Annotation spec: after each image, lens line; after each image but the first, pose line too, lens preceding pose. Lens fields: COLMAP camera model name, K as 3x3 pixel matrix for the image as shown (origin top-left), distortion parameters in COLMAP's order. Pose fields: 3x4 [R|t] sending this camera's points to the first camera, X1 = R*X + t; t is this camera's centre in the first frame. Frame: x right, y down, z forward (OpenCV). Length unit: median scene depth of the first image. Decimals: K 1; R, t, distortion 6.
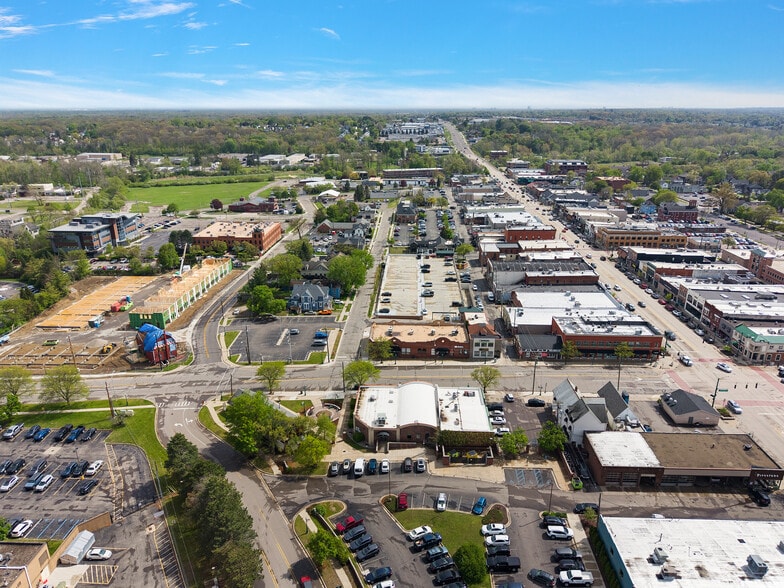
lens RADIAL K [[531.7, 0, 392.0], [0, 531.7, 291.3], [0, 0, 1]] dist [0.061387, -0.093615]
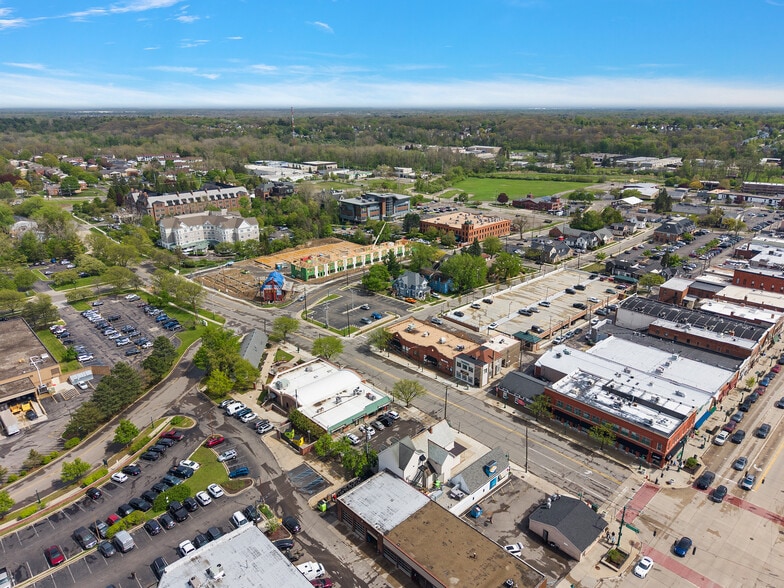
lens RADIAL K [[525.0, 0, 392.4], [0, 525.0, 293.6], [0, 0, 1]] dist [0.073552, -0.123123]
pose [[0.716887, 0.232241, -0.657372, 0.573665], [-0.225833, 0.969405, 0.096199, -0.071018], [0.659601, 0.079492, 0.747401, 0.212481]]
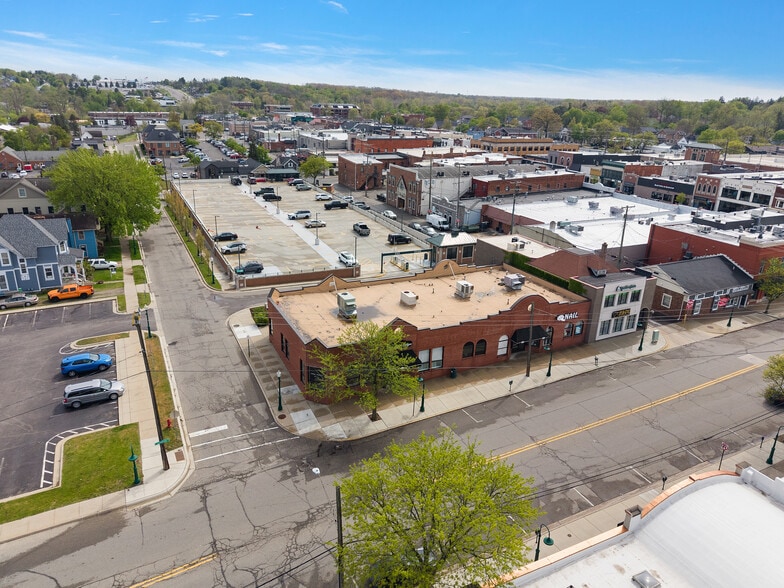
lens RADIAL K [[551.5, 0, 392.4], [0, 551.5, 291.7], [0, 0, 1]] dist [0.002875, -0.002121]
pose [[0.875918, -0.134139, 0.463437, -0.119263], [0.125731, 0.990846, 0.049157, 0.051148], [-0.465788, 0.015211, 0.884765, 0.662182]]
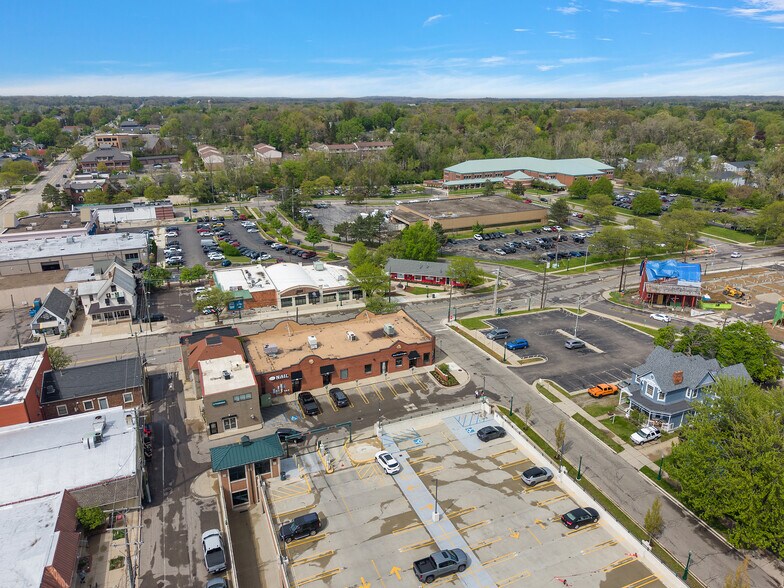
lens RADIAL K [[532.8, 0, 392.3], [0, 532.8, 297.7], [0, 0, 1]] dist [0.075458, -0.118722]
pose [[-0.908336, 0.148177, -0.391112, 0.193062], [-0.133309, 0.783790, 0.606549, -0.271536], [0.396427, 0.603089, -0.692192, 1.282129]]
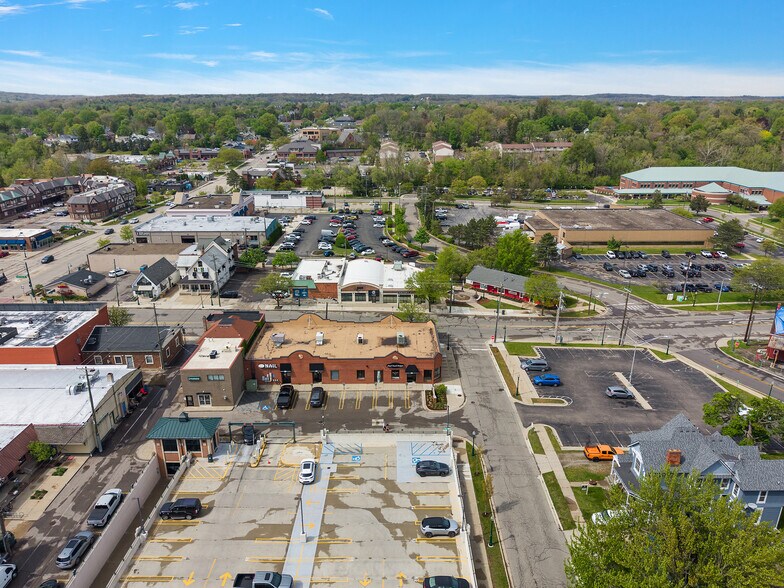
lens RADIAL K [[540.4, 0, 392.6], [0, 540.4, 296.0], [0, 0, 1]] dist [0.062260, -0.094698]
pose [[-0.999153, 0.014035, -0.038677, 0.023722], [-0.013539, 0.775517, 0.631182, -0.279110], [0.038853, 0.631171, -0.774670, 1.303685]]
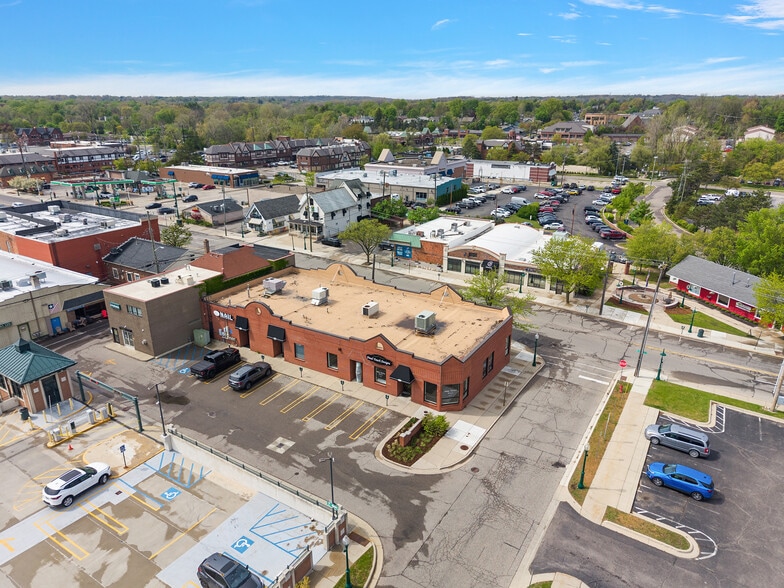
lens RADIAL K [[523.5, 0, 392.2], [0, 523.5, 295.8], [0, 0, 1]] dist [0.022834, -0.028515]
pose [[-0.869490, -0.169396, 0.463996, -0.116152], [0.162044, 0.789549, 0.591907, -0.112883], [-0.466614, 0.589845, -0.659056, 1.126757]]
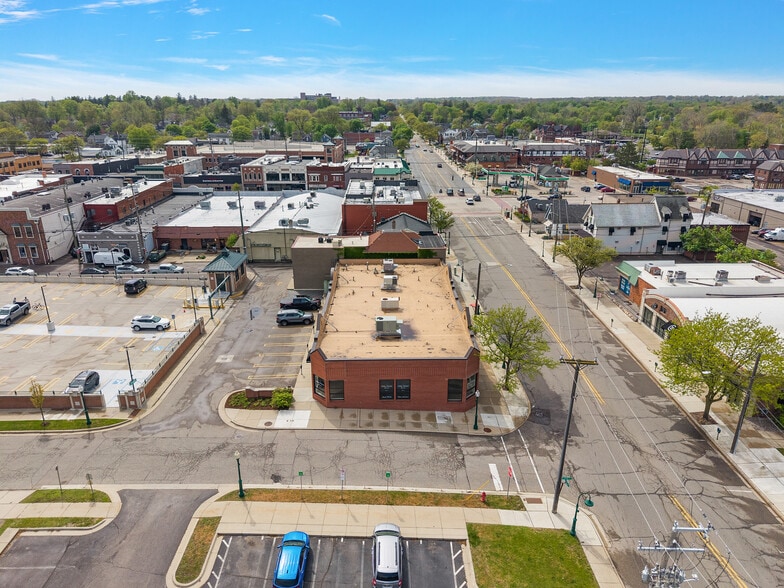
lens RADIAL K [[523.5, 0, 392.2], [0, 523.5, 295.8], [0, 0, 1]] dist [0.022834, -0.028515]
pose [[-0.056309, -0.341234, 0.938290, -0.260589], [0.328540, 0.881110, 0.340156, -0.039723], [-0.942810, 0.327420, 0.062495, 0.914254]]
